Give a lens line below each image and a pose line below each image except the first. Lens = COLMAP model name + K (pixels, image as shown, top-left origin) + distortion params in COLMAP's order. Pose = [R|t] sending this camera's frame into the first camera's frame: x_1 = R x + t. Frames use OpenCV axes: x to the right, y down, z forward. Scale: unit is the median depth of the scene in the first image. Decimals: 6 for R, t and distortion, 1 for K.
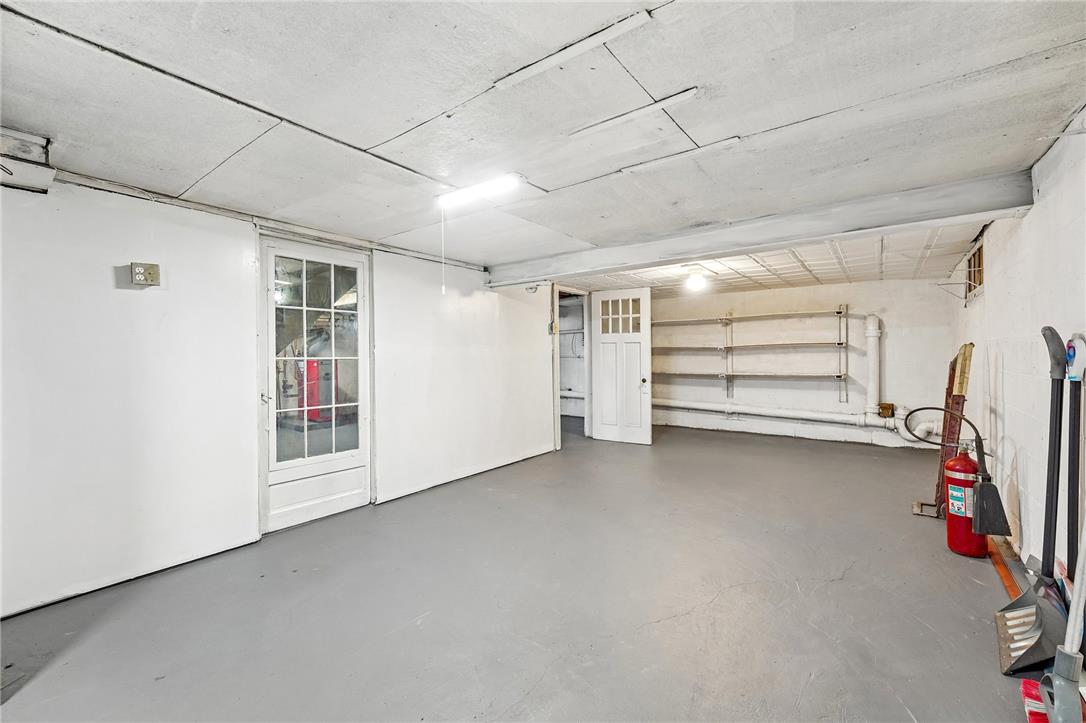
lens RADIAL K [[447.6, 0, 549.1], [0, 447.6, 359.7], [0, 0, 1]] dist [0.002019, -0.000153]
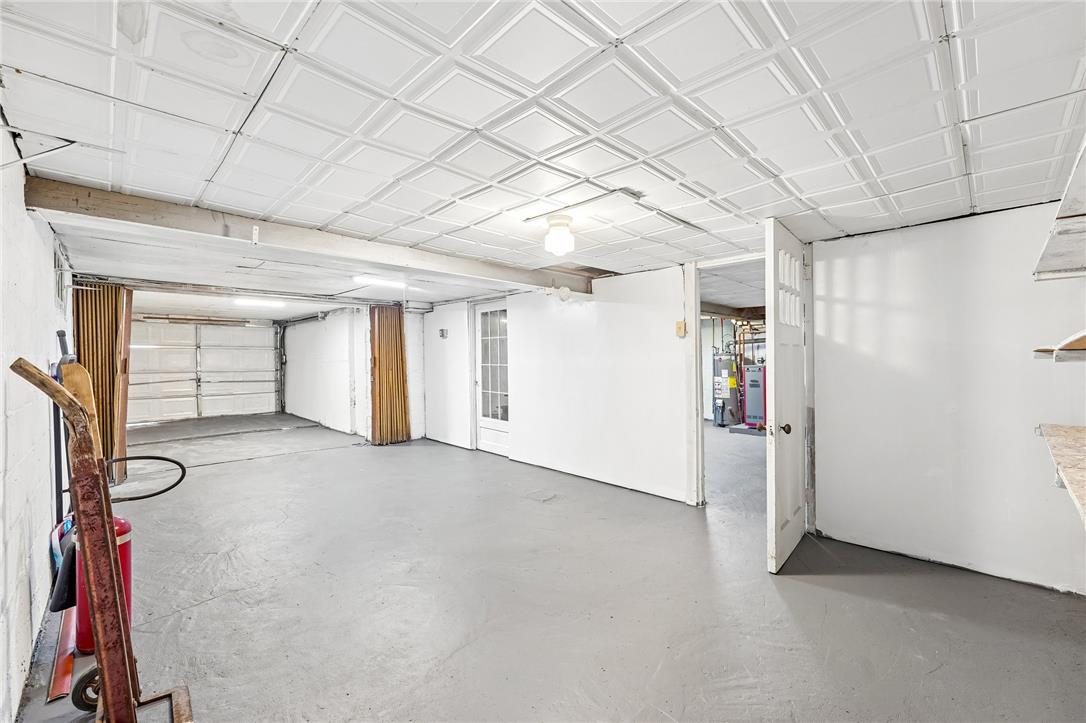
lens RADIAL K [[447.6, 0, 549.9], [0, 447.6, 361.0], [0, 0, 1]] dist [0.002019, -0.000153]
pose [[-0.150404, 0.021613, -0.988388, 1.208724], [0.004344, 0.999766, 0.021201, -0.054290], [0.988615, -0.001105, -0.150463, 1.482866]]
